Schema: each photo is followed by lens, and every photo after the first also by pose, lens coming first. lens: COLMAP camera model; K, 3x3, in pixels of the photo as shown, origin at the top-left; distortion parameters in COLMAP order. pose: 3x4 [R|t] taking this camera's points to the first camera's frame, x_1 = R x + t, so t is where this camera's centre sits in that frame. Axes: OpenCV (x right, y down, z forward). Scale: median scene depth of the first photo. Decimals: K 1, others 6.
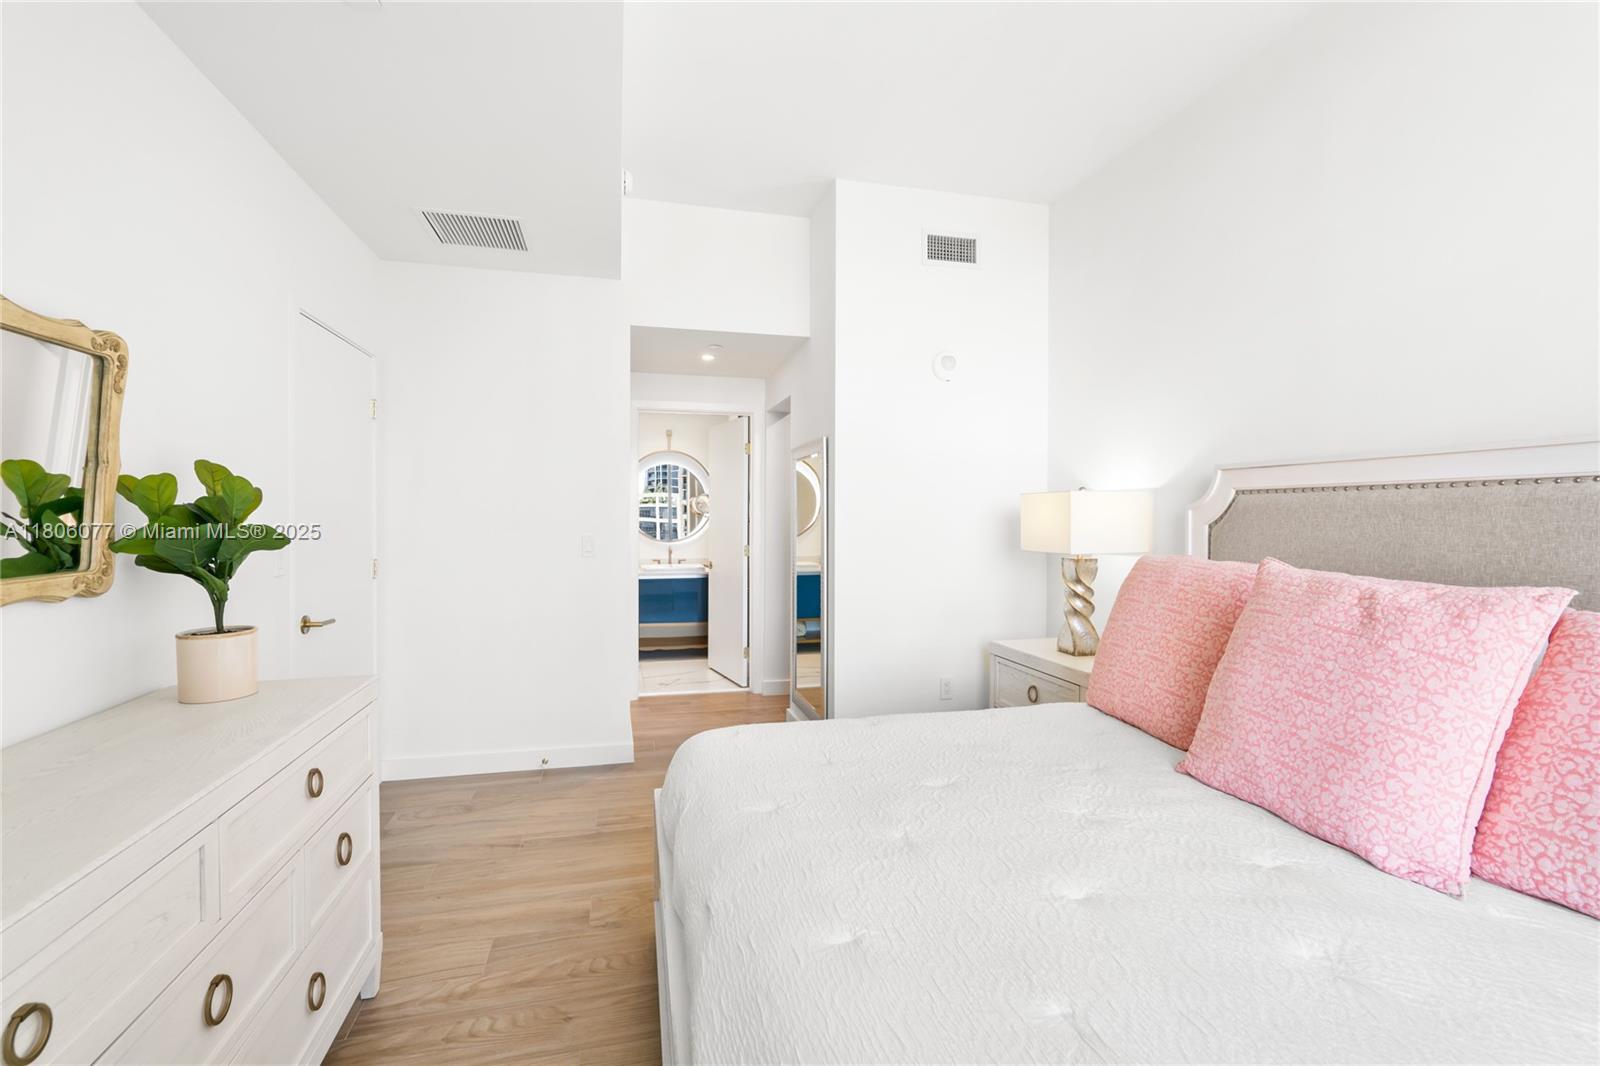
lens RADIAL K [[719.4, 0, 800.7], [0, 719.4, 520.8], [0, 0, 1]] dist [0.000186, 0.000018]
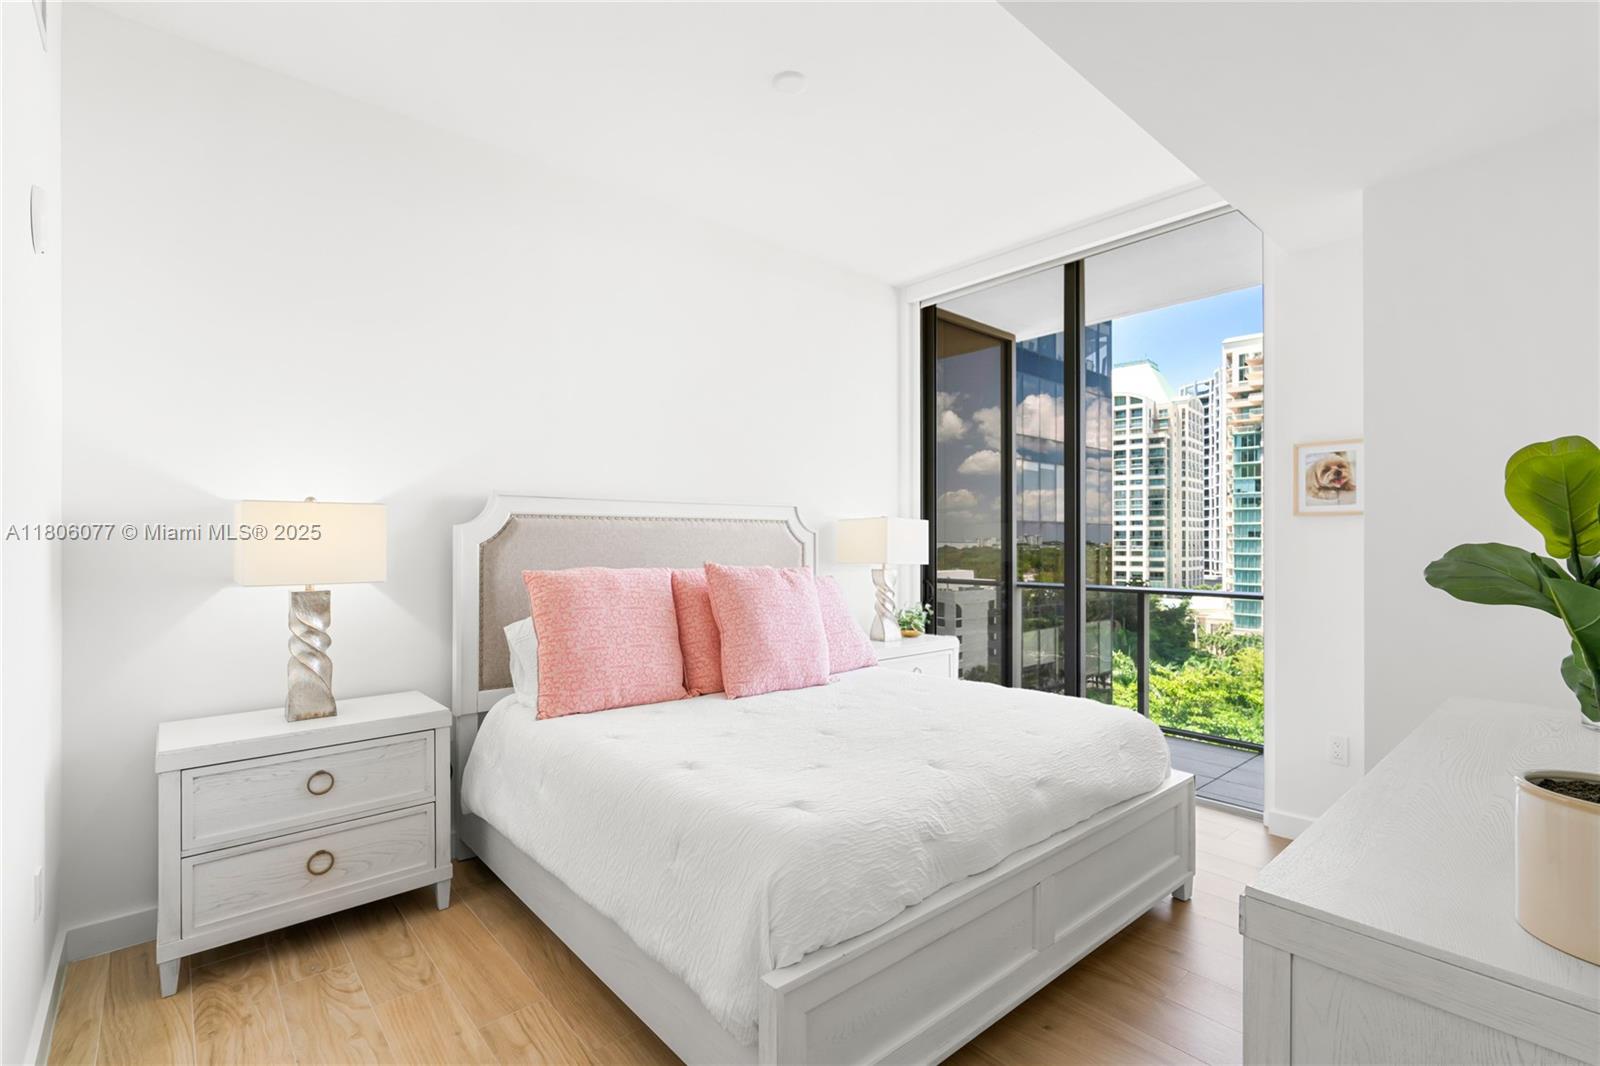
lens RADIAL K [[730.6, 0, 800.0], [0, 730.6, 535.3], [0, 0, 1]] dist [0.001362, 0.000257]
pose [[-0.458088, 0.002207, 0.888904, -0.820081], [0.005276, 0.999986, 0.000236, -0.006340], [-0.888891, 0.004797, -0.458093, 1.370975]]
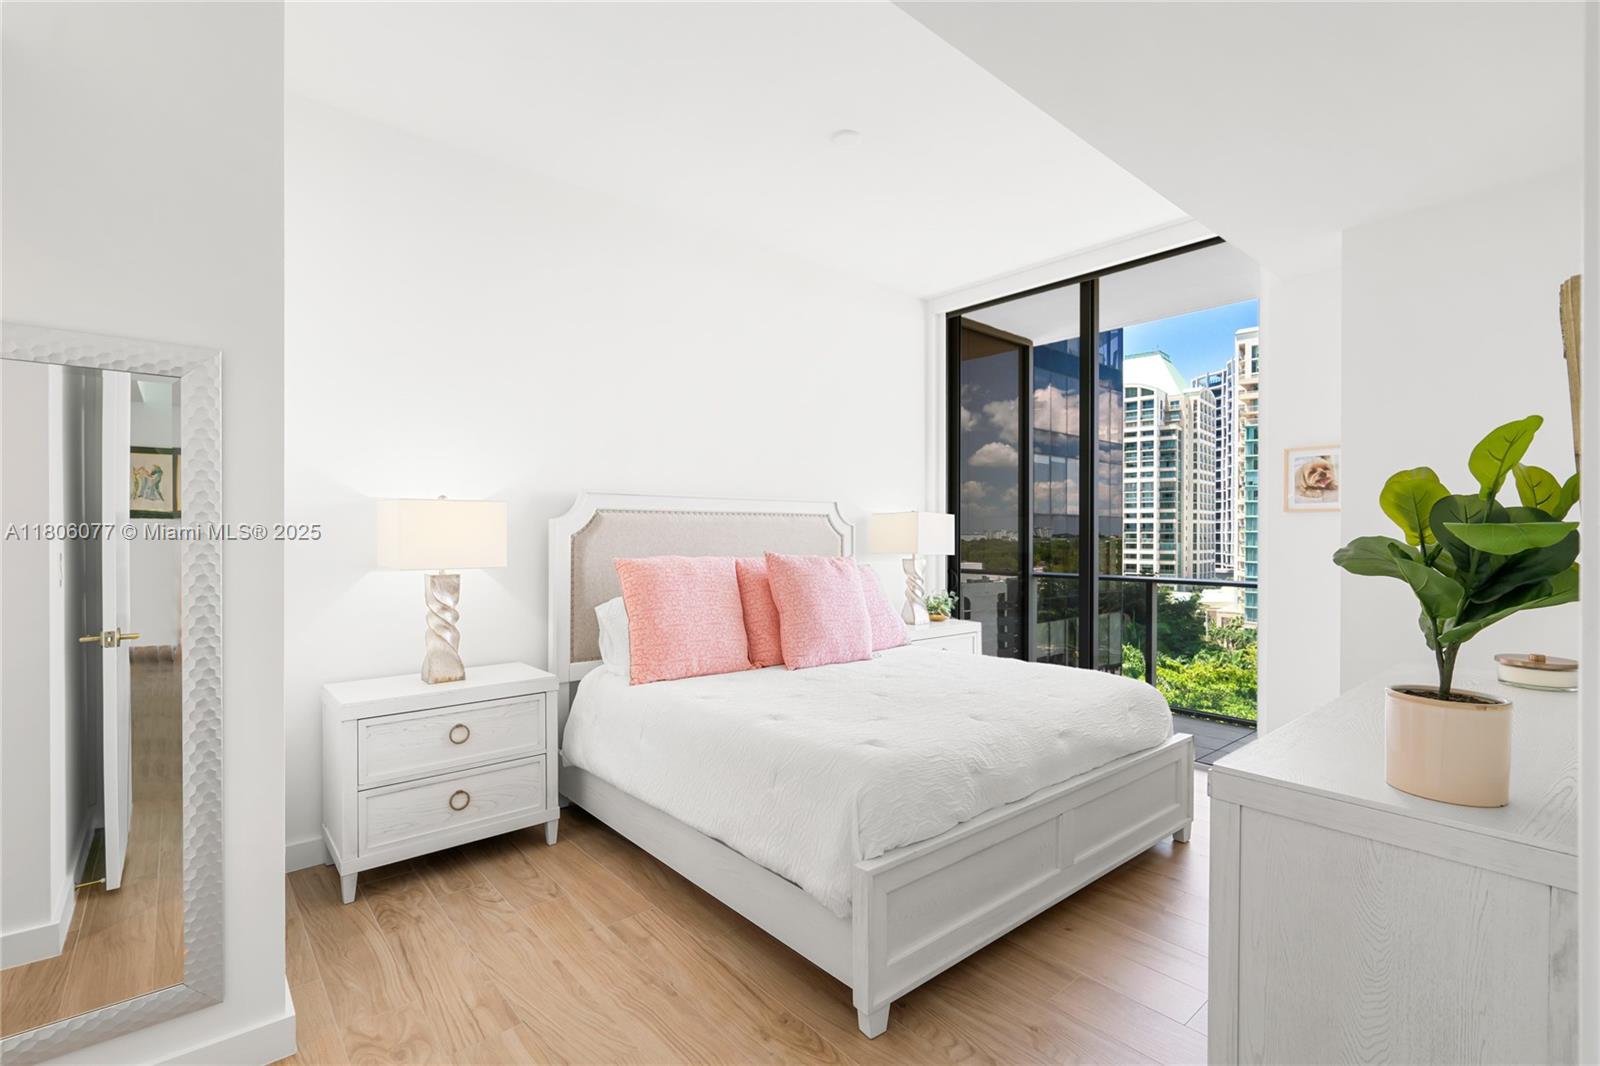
lens RADIAL K [[735.1, 0, 800.0], [0, 735.1, 533.0], [0, 0, 1]] dist [-0.000005, 0.000017]
pose [[-0.449446, -0.005718, 0.893289, -0.970150], [0.003210, 0.999963, 0.008016, -0.009077], [-0.893302, 0.006470, -0.449411, 1.554632]]
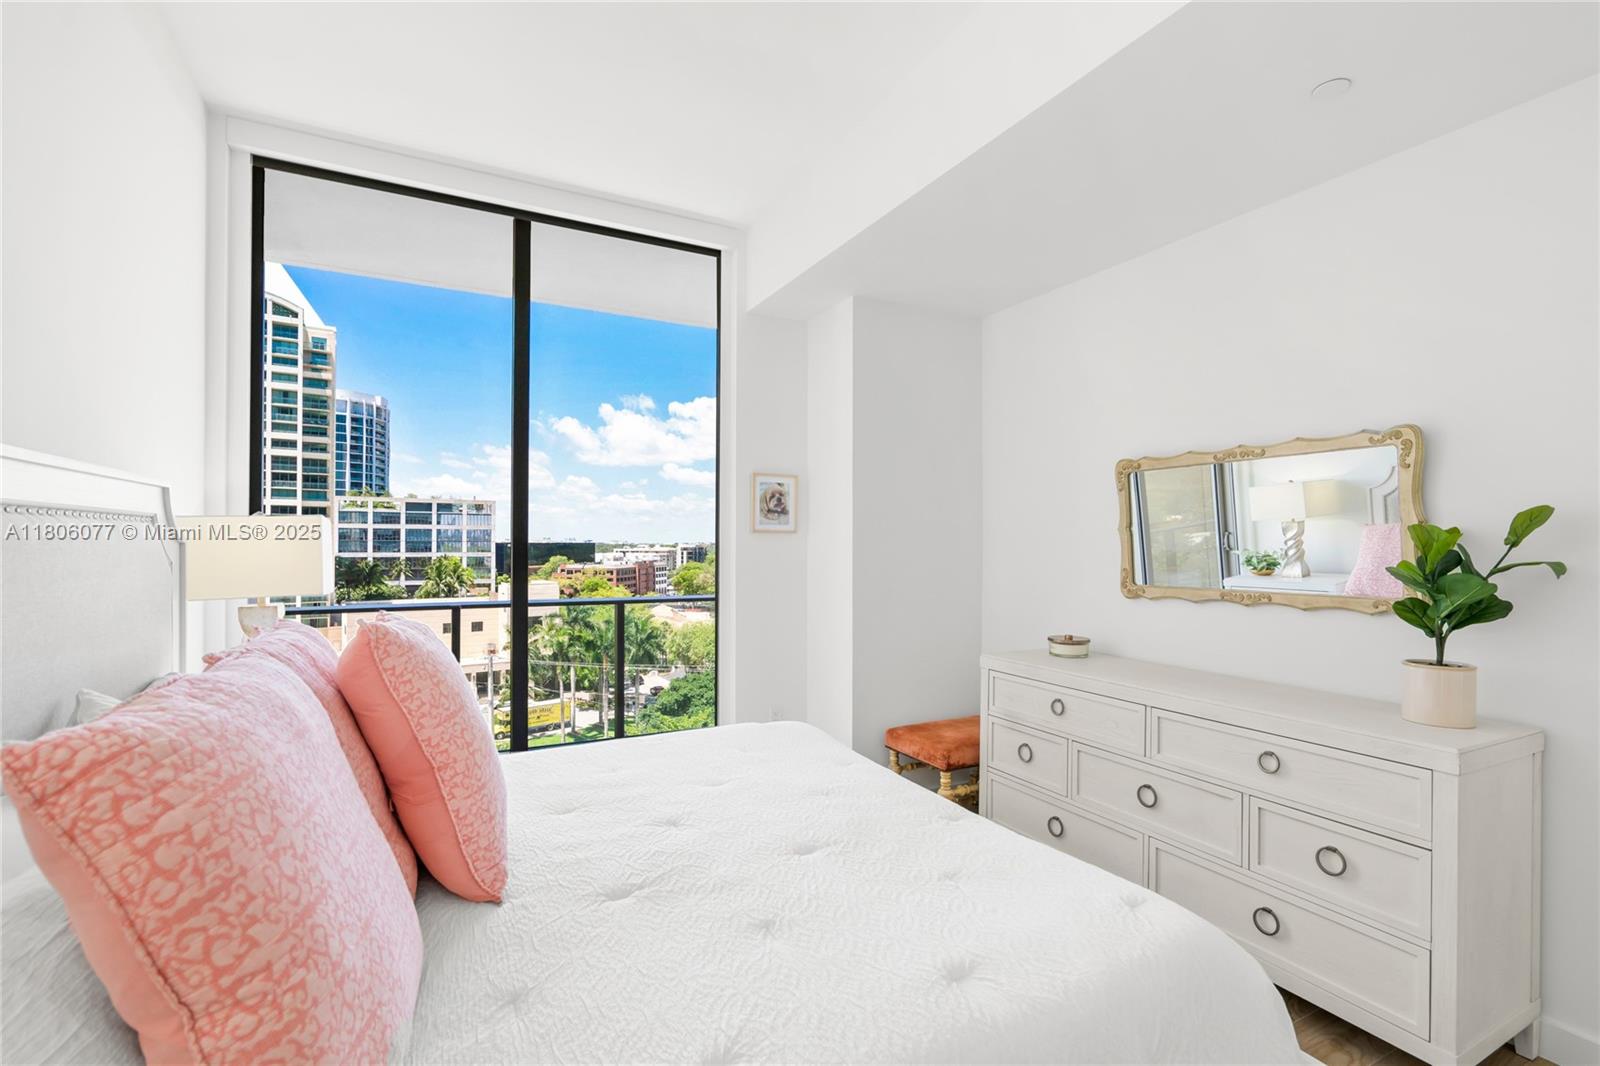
lens RADIAL K [[735.1, 0, 800.0], [0, 735.1, 533.0], [0, 0, 1]] dist [-0.000005, 0.000017]
pose [[-0.967692, -0.009474, -0.251958, 0.387702], [-0.010283, 0.999945, 0.001895, -0.044321], [0.251926, 0.004424, -0.967736, 1.554334]]
